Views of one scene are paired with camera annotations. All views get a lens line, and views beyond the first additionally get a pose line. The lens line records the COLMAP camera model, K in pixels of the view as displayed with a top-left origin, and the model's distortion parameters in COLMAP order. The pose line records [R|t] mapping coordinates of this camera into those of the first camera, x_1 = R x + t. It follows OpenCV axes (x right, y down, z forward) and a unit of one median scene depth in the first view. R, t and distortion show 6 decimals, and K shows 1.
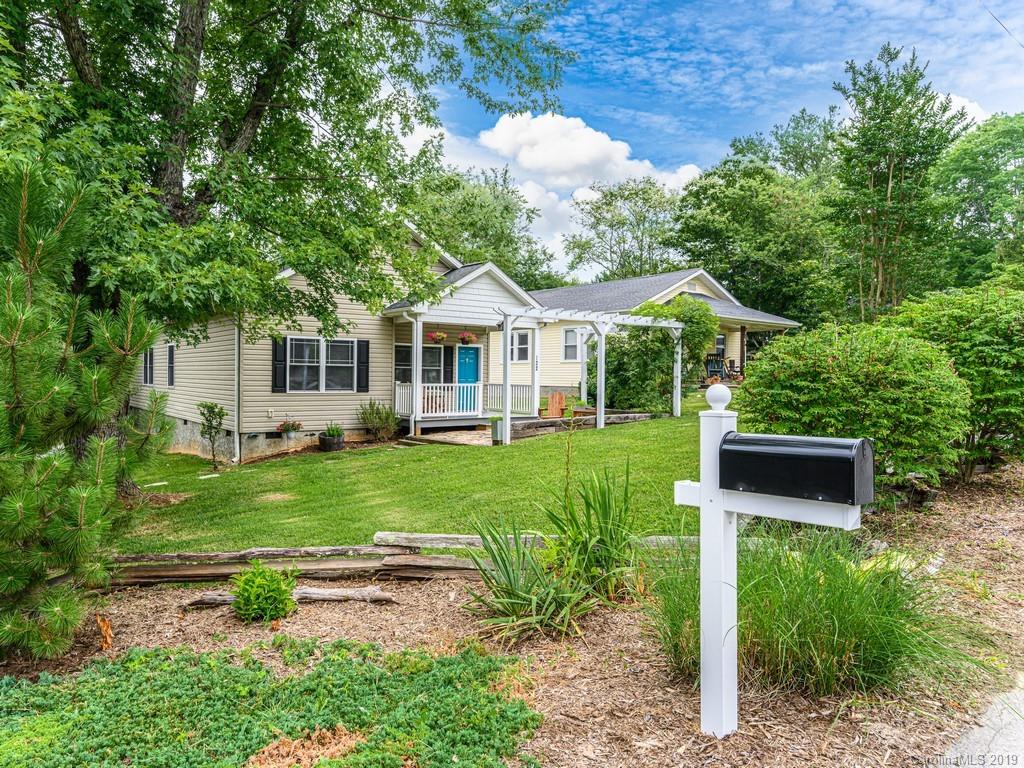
lens RADIAL K [[680.1, 0, 450.6], [0, 680.1, 371.6], [0, 0, 1]] dist [0.034196, 0.001473]
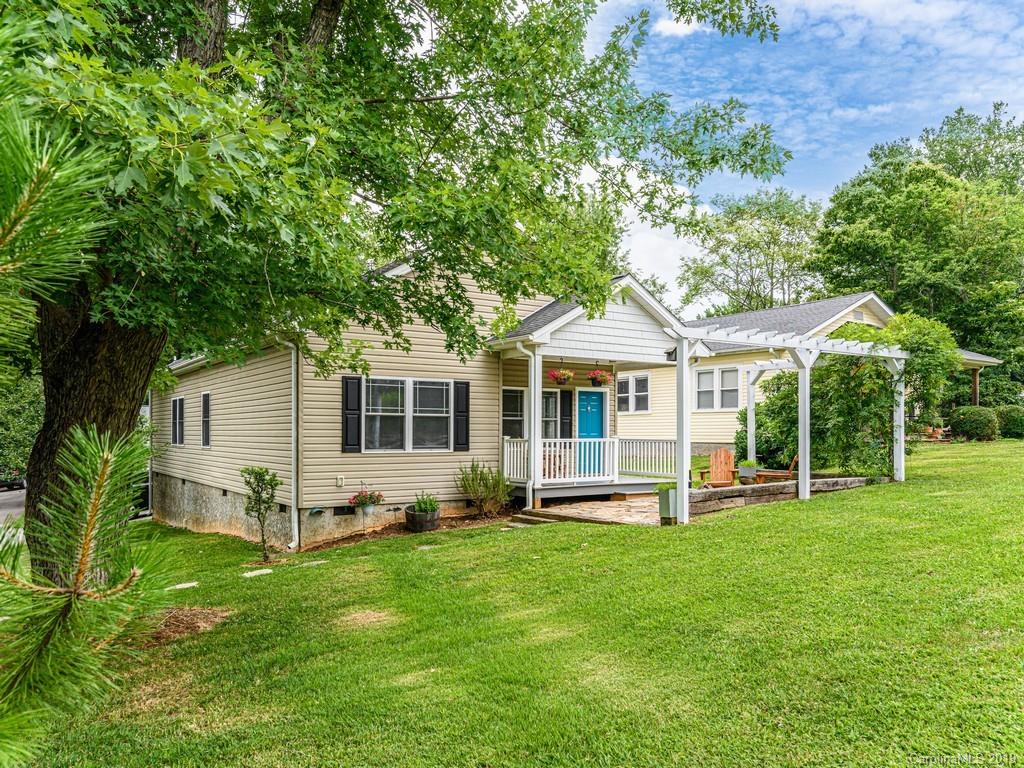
lens RADIAL K [[756.8, 0, 512.1], [0, 756.8, 418.3], [0, 0, 1]] dist [0.062913, -0.001774]
pose [[0.999897, -0.009189, -0.011039, -0.065464], [0.009023, 0.999847, -0.014955, 0.007382], [0.011175, 0.014854, 0.999827, 0.172531]]
